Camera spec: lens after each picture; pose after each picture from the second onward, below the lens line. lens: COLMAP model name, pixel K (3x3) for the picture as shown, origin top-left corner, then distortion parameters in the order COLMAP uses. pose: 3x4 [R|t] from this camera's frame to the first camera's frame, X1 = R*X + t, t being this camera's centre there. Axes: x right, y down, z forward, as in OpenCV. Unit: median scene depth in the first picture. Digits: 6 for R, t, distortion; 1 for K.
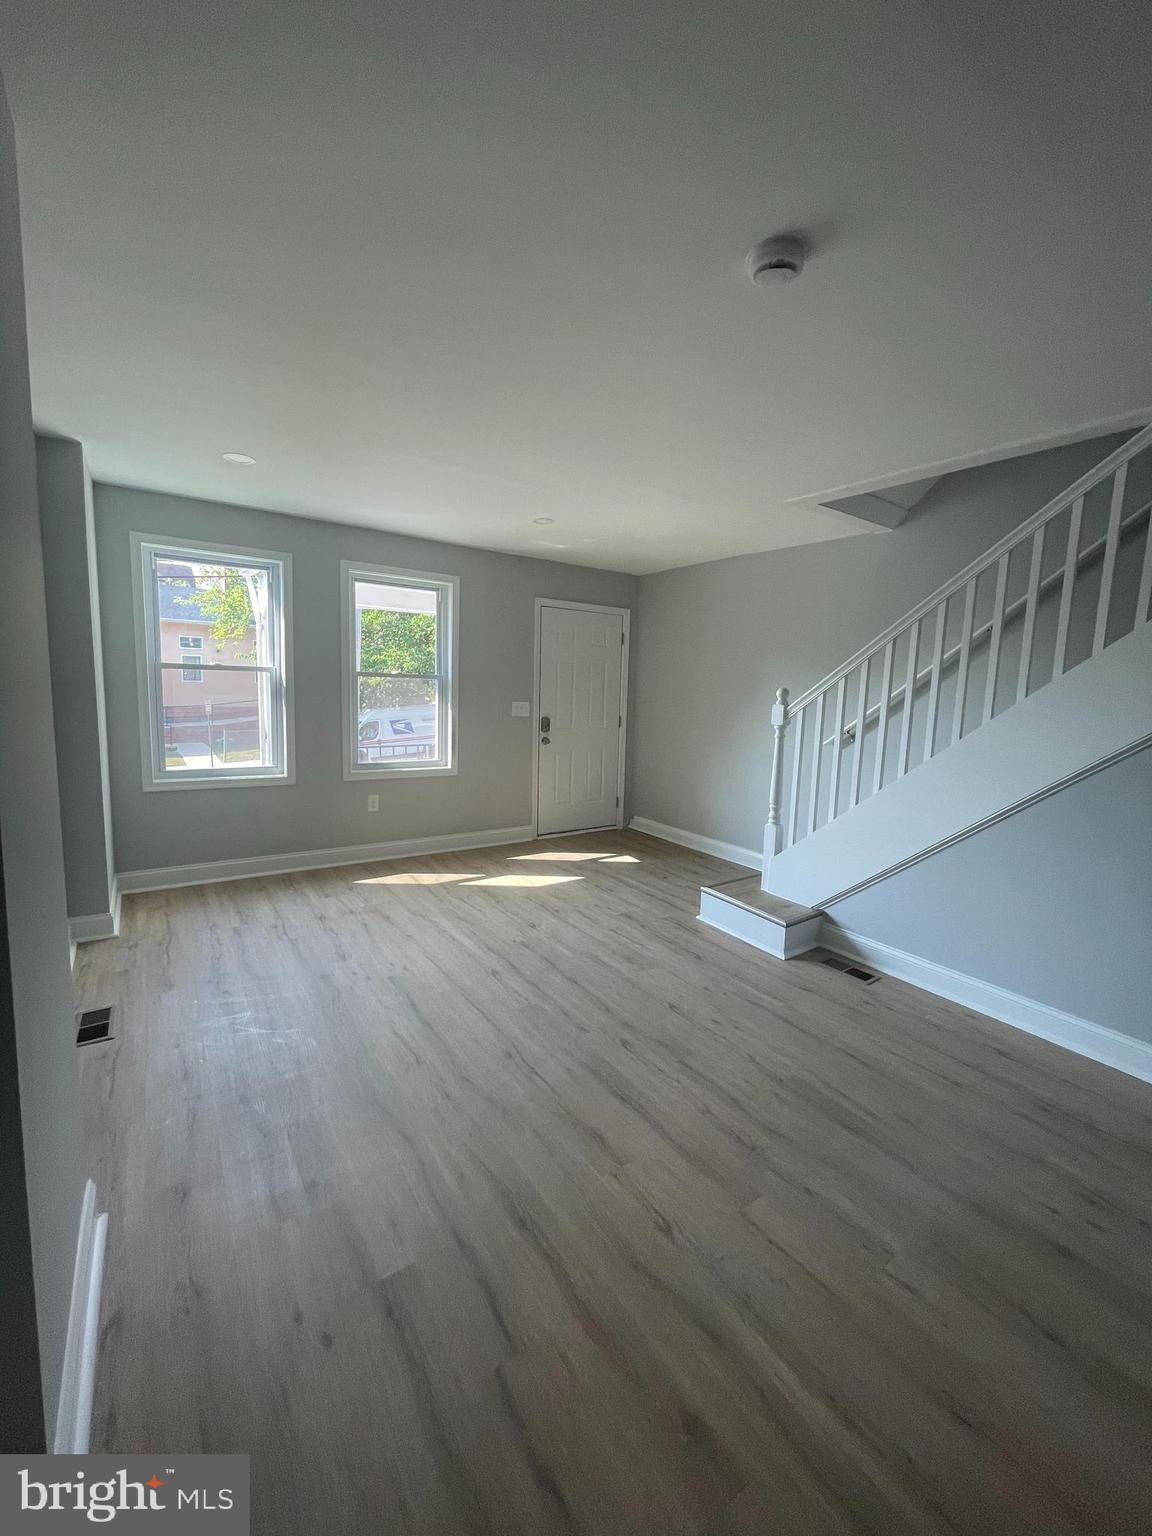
lens RADIAL K [[622.8, 0, 571.5], [0, 622.8, 763.5], [0, 0, 1]] dist [-0.005309, -0.000159]
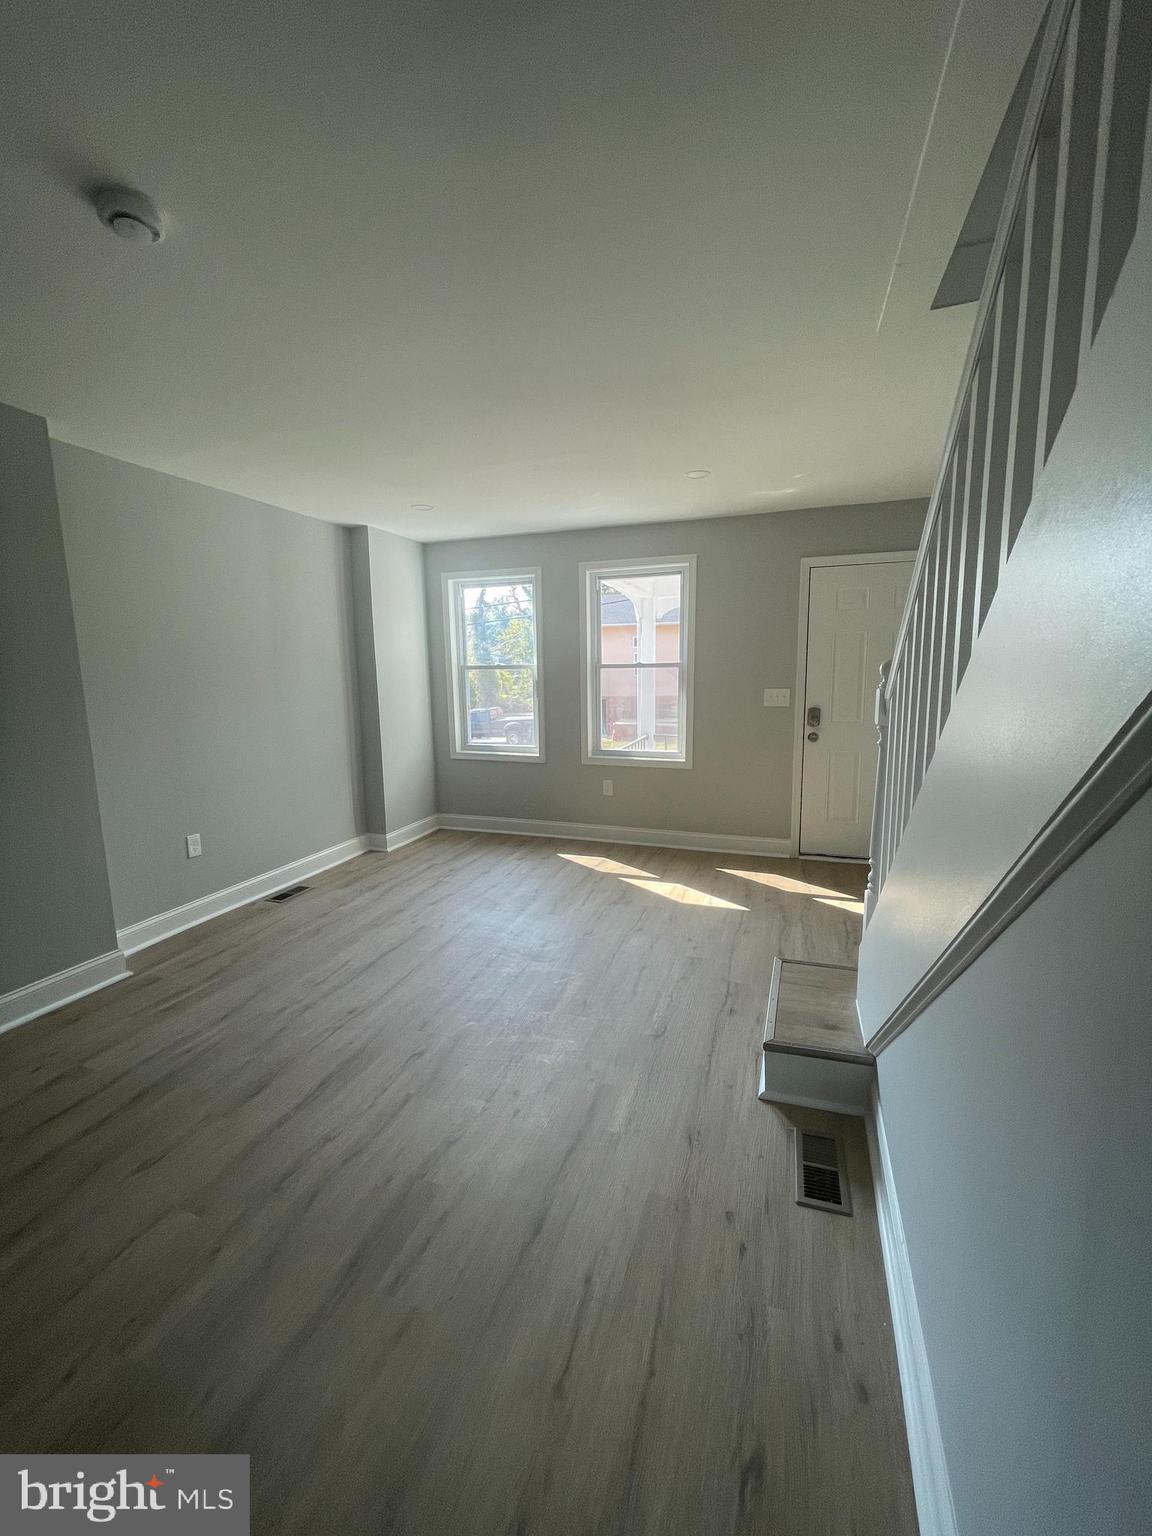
lens RADIAL K [[622.8, 0, 571.5], [0, 622.8, 763.5], [0, 0, 1]] dist [-0.005309, -0.000159]
pose [[0.577545, 0.082061, -0.812224, 0.553813], [-0.065870, 0.996375, 0.053829, -0.032651], [0.813697, 0.022413, 0.580857, 0.369497]]
